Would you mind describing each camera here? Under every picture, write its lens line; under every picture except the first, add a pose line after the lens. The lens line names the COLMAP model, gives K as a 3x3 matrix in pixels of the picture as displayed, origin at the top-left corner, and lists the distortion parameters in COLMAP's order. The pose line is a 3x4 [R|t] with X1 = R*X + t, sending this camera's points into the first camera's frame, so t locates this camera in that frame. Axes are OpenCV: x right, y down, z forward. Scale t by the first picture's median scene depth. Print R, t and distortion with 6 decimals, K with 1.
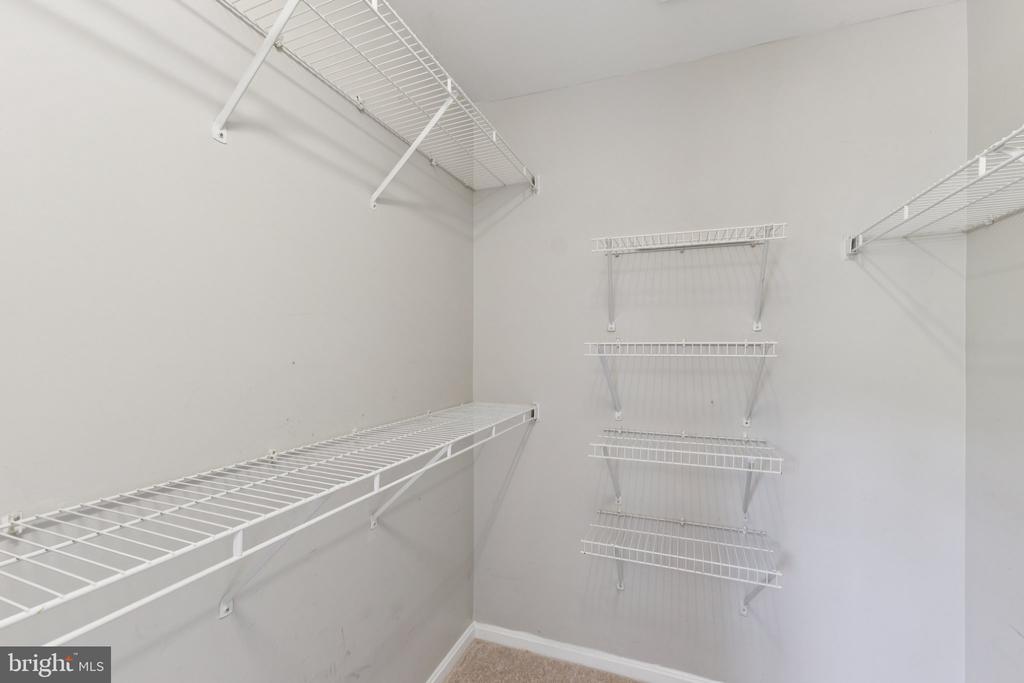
lens RADIAL K [[426.2, 0, 509.0], [0, 426.2, 344.7], [0, 0, 1]] dist [0.001282, 0.000197]
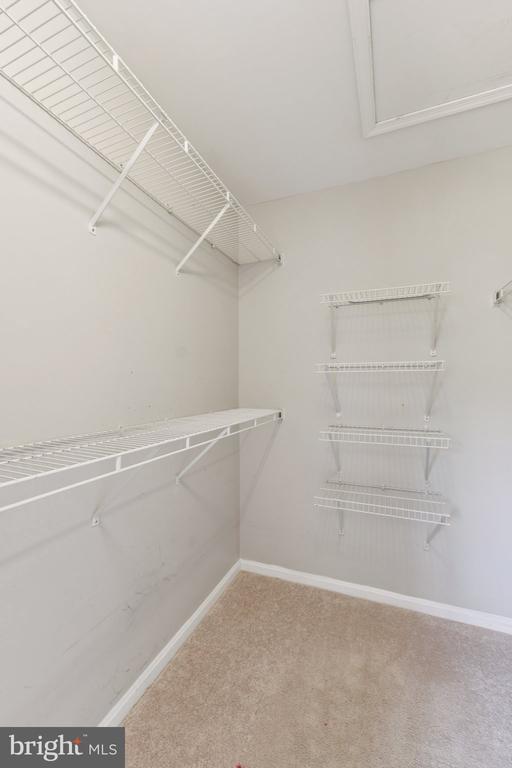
lens RADIAL K [[319.6, 0, 247.7], [0, 319.6, 379.1], [0, 0, 1]] dist [0.001282, 0.000197]
pose [[0.999655, -0.005929, -0.025587, -0.031651], [0.005563, 0.999882, -0.014351, 0.061403], [0.025669, 0.014204, 0.999570, -0.123695]]
